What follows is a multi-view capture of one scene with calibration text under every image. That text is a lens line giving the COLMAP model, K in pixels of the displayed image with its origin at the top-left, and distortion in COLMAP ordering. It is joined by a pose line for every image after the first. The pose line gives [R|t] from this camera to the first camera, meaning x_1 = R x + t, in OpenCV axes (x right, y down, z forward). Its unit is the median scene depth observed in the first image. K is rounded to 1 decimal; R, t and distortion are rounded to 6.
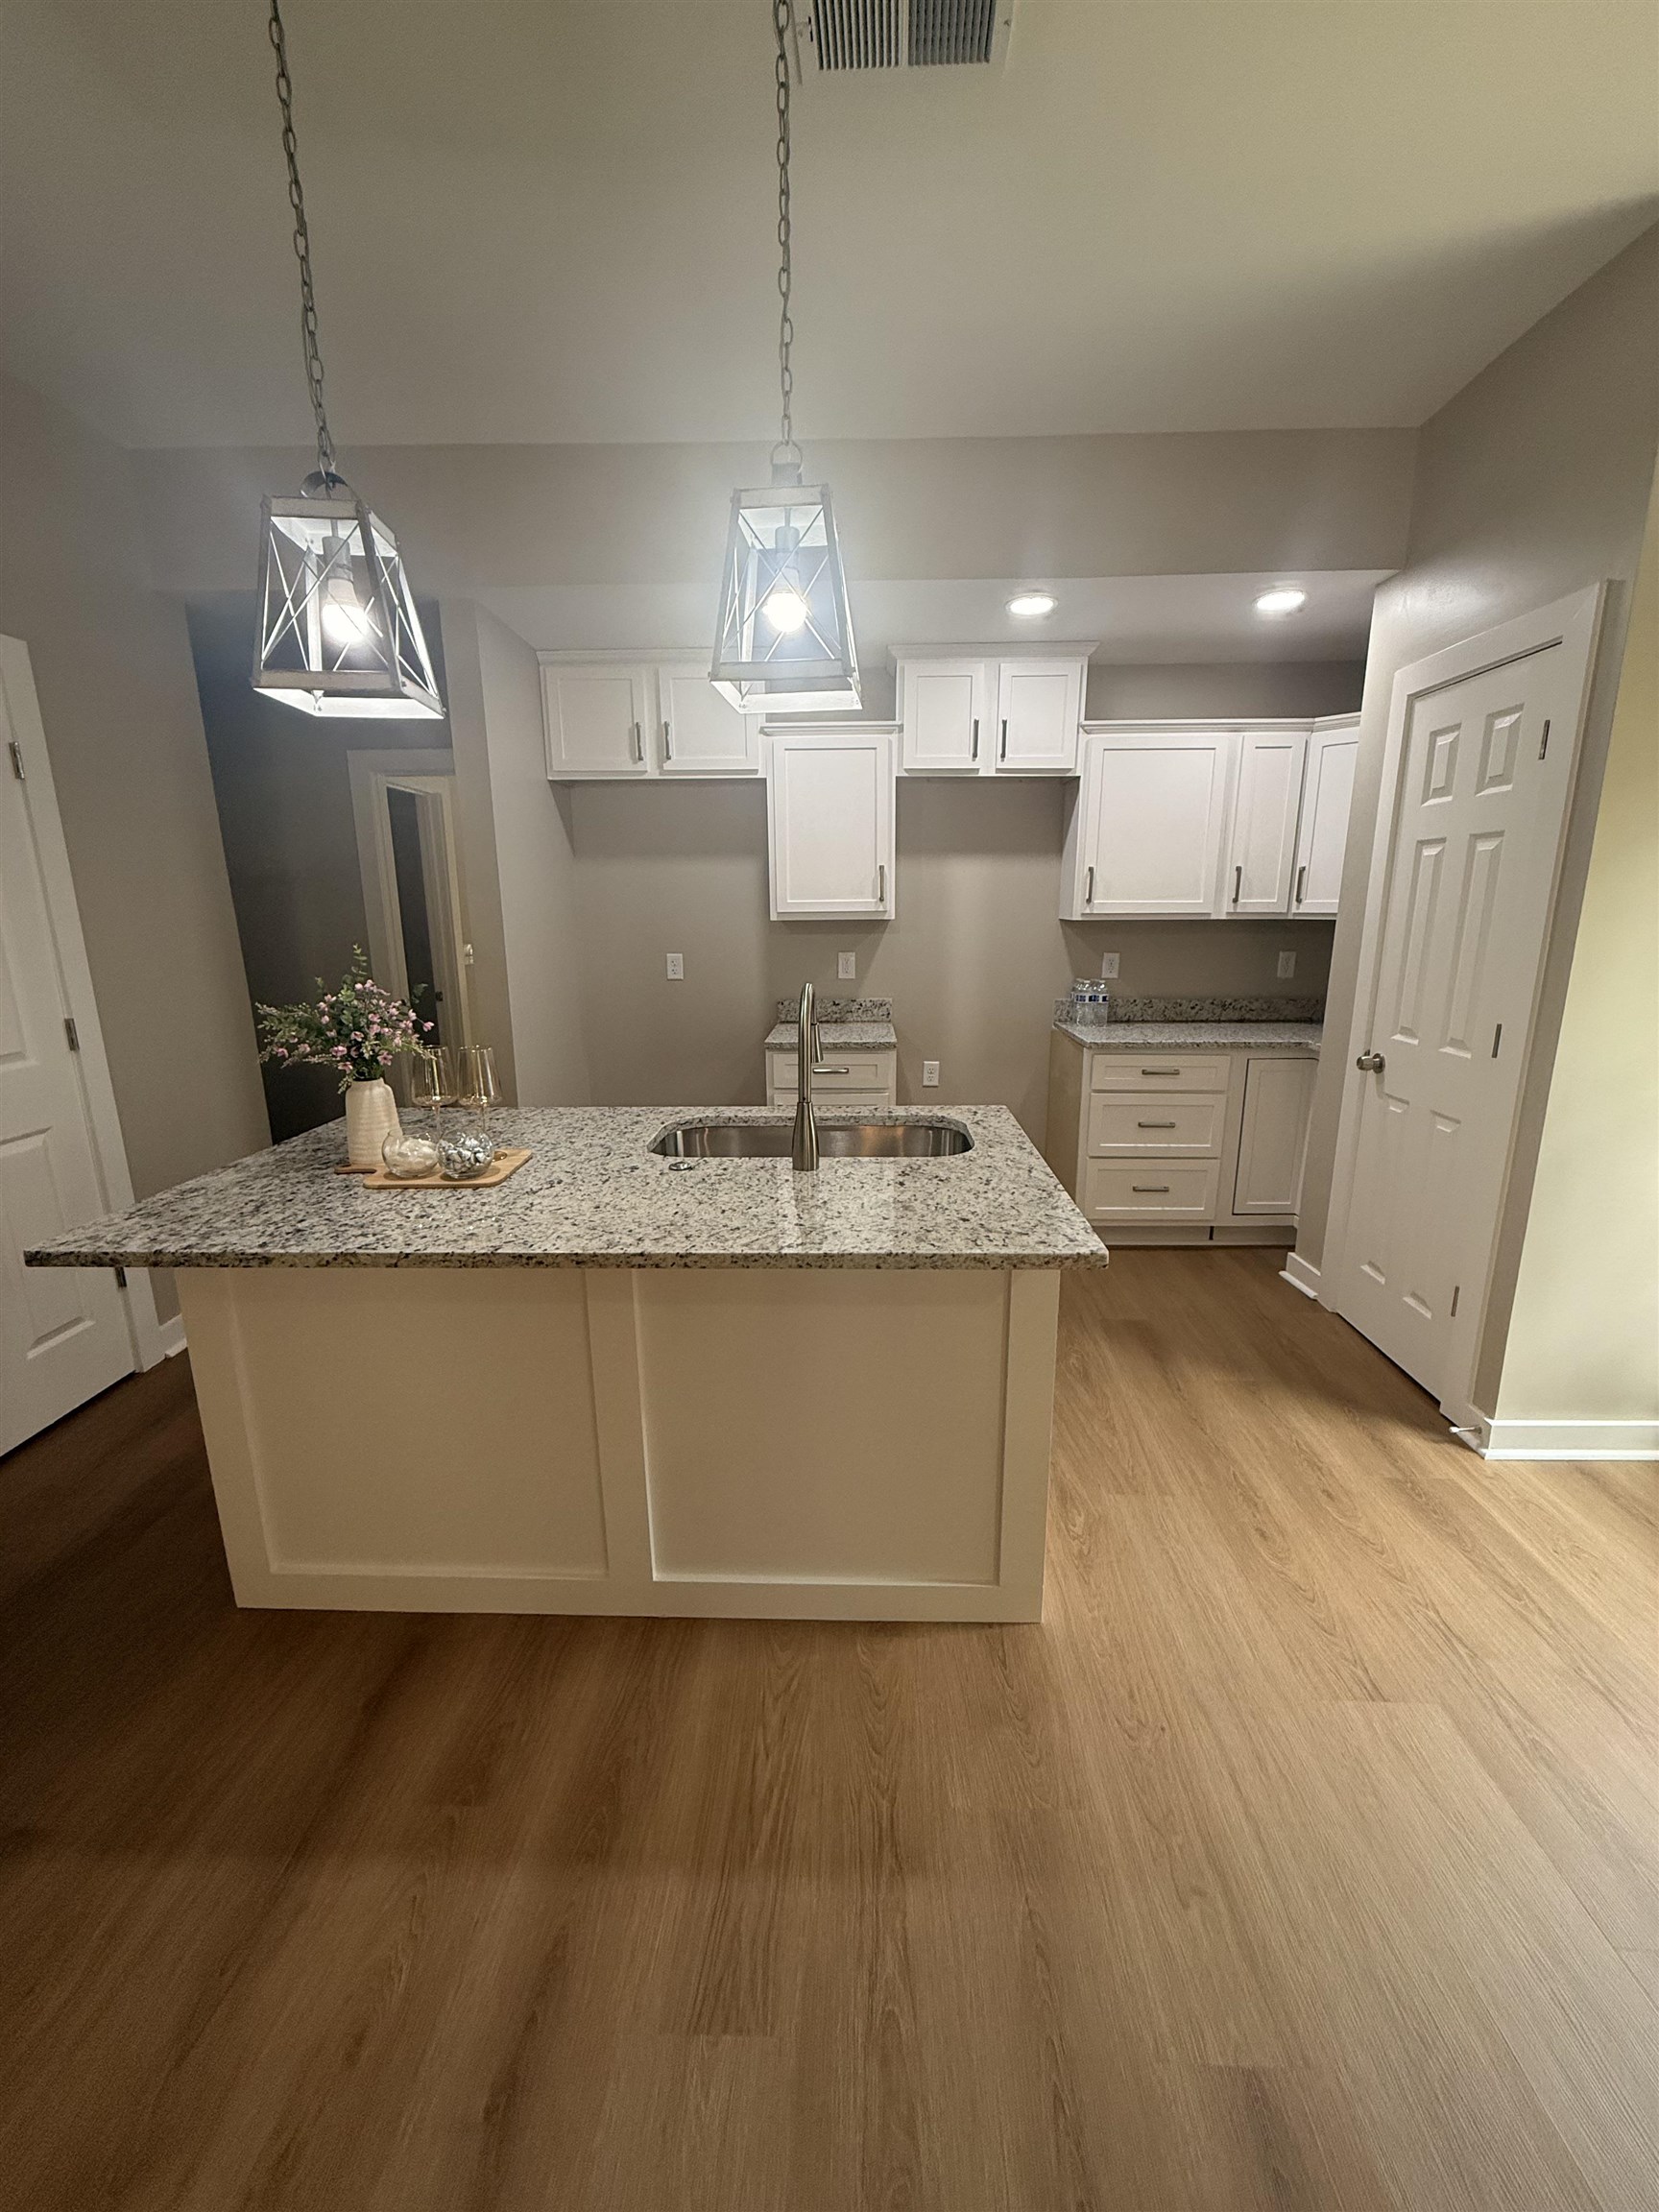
lens RADIAL K [[886.2, 0, 829.5], [0, 886.2, 1106.0], [0, 0, 1]] dist [-0.001486, -0.000018]
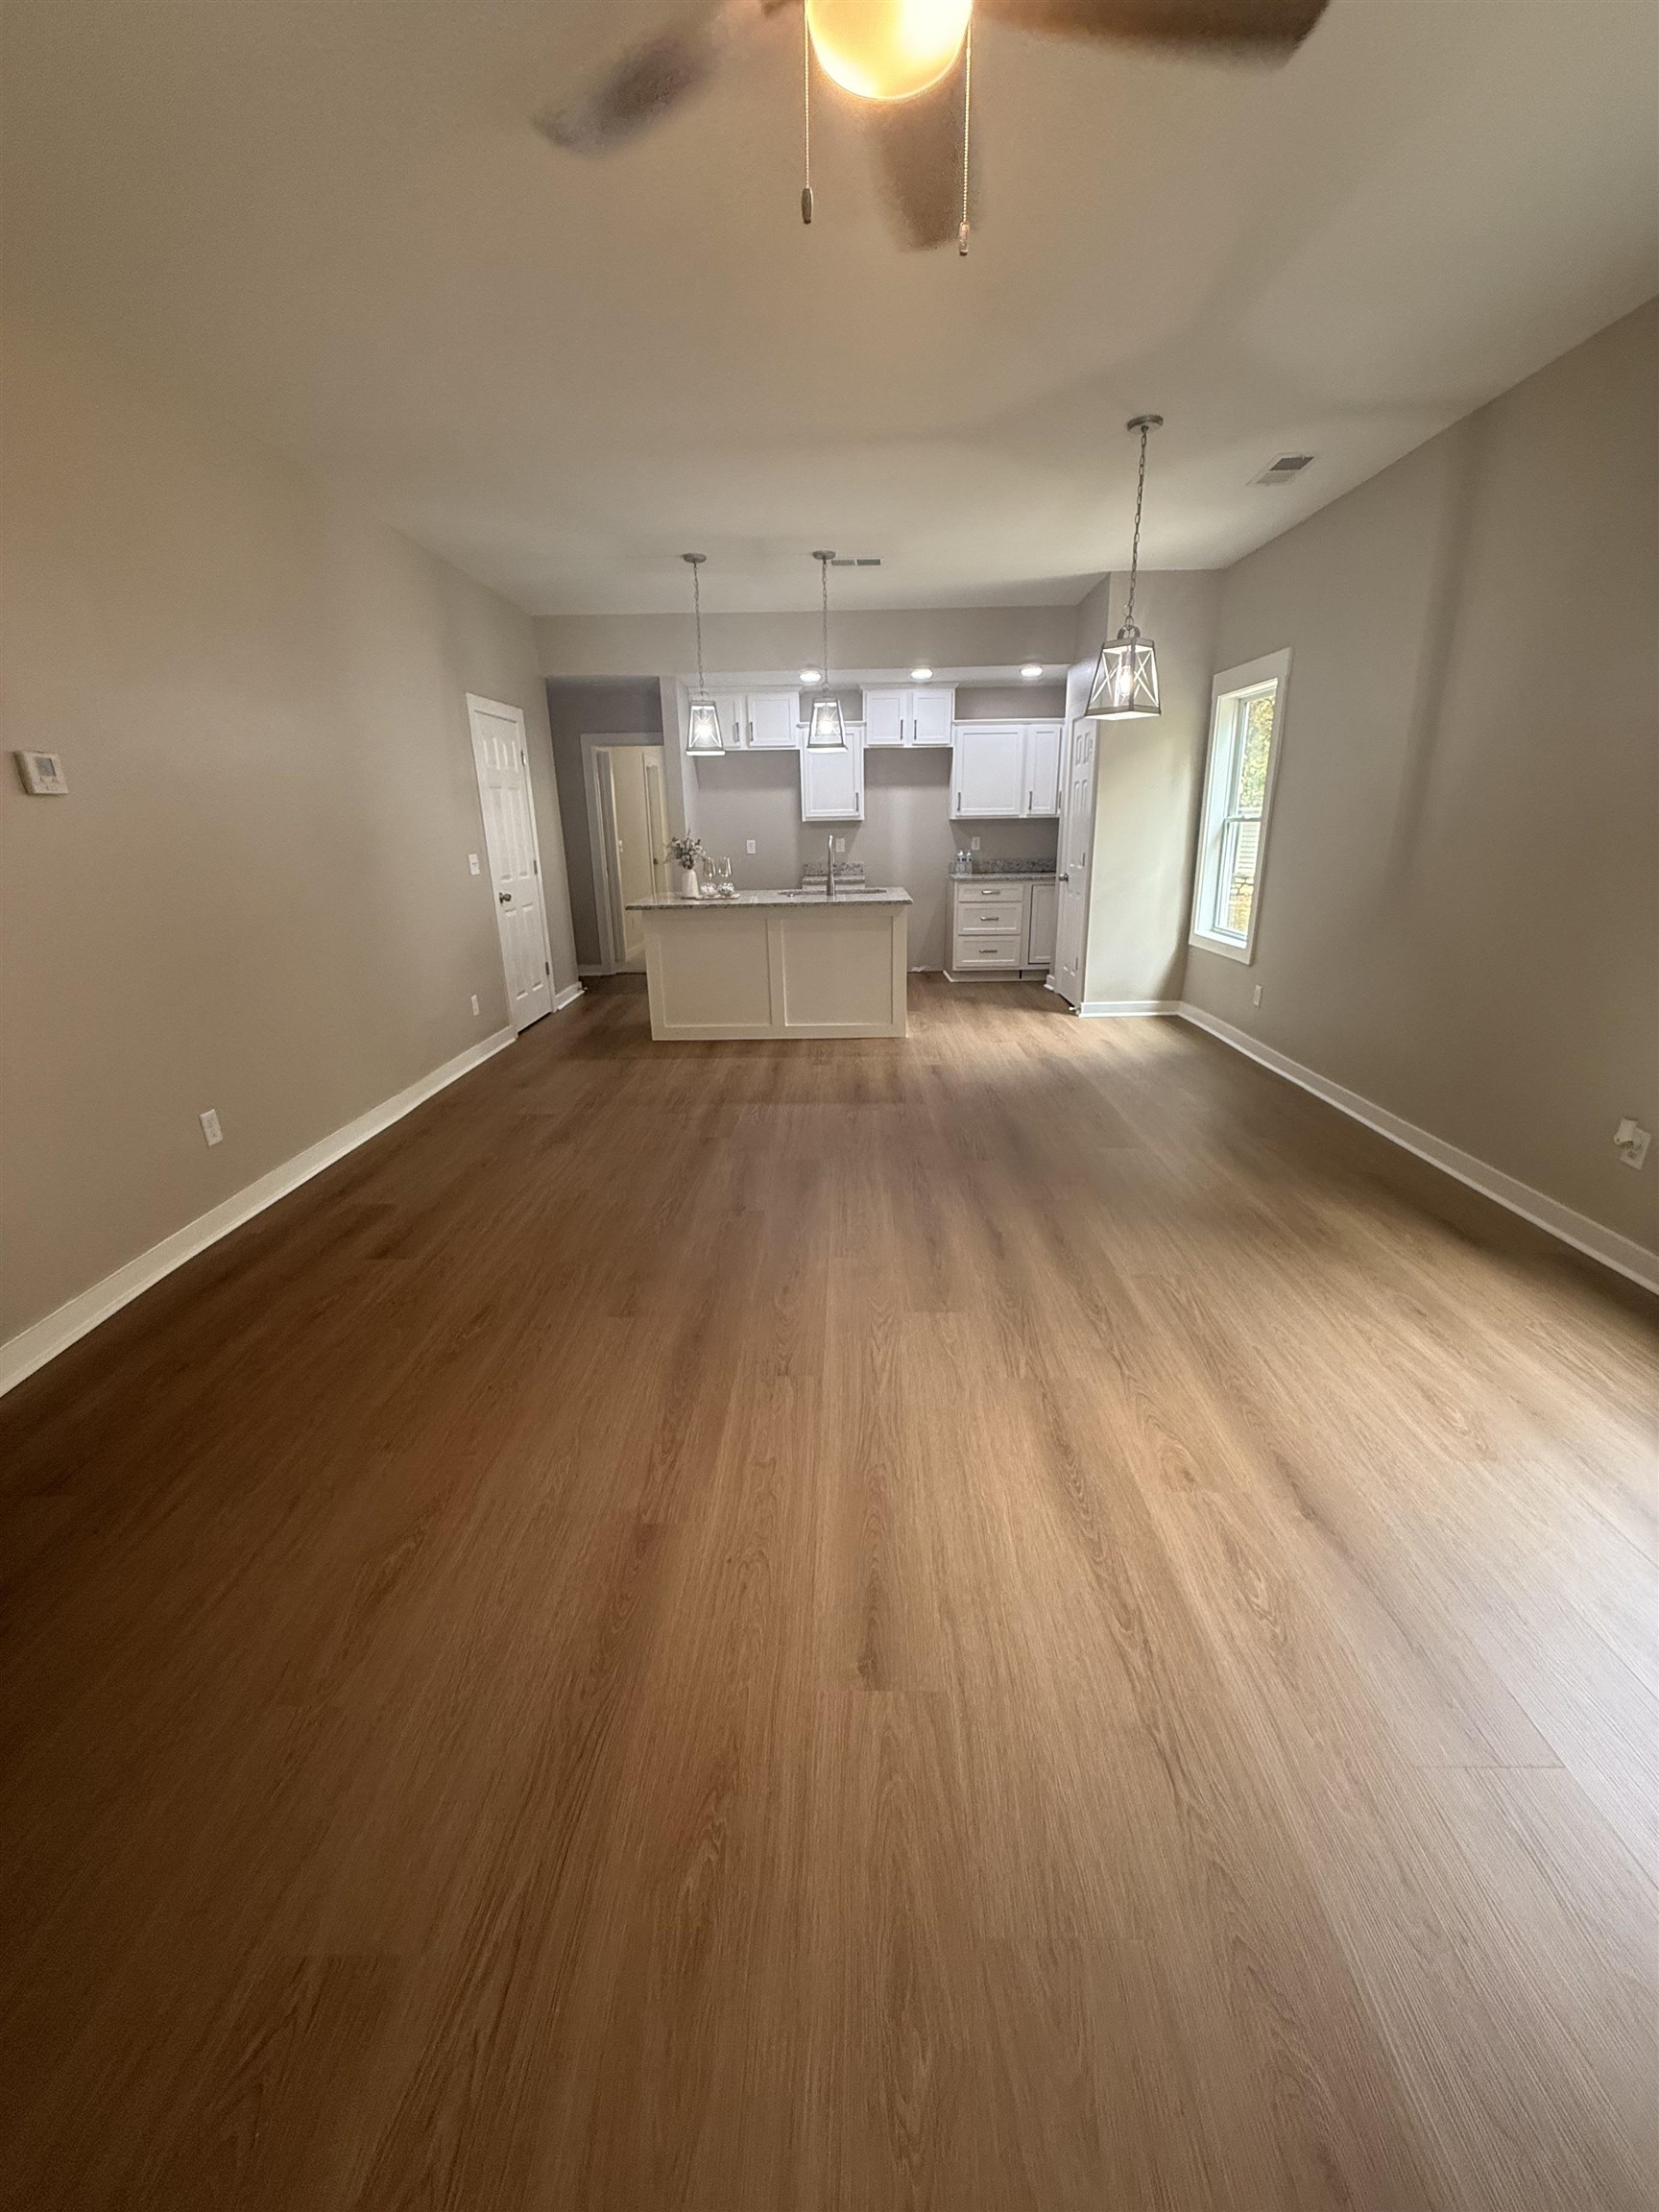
lens RADIAL K [[886.2, 0, 829.5], [0, 886.2, 1106.0], [0, 0, 1]] dist [-0.001486, -0.000018]
pose [[0.999818, -0.015182, 0.011575, -0.040590], [0.014118, 0.996104, 0.087047, 0.276159], [-0.012851, -0.086868, 0.996137, -1.125470]]
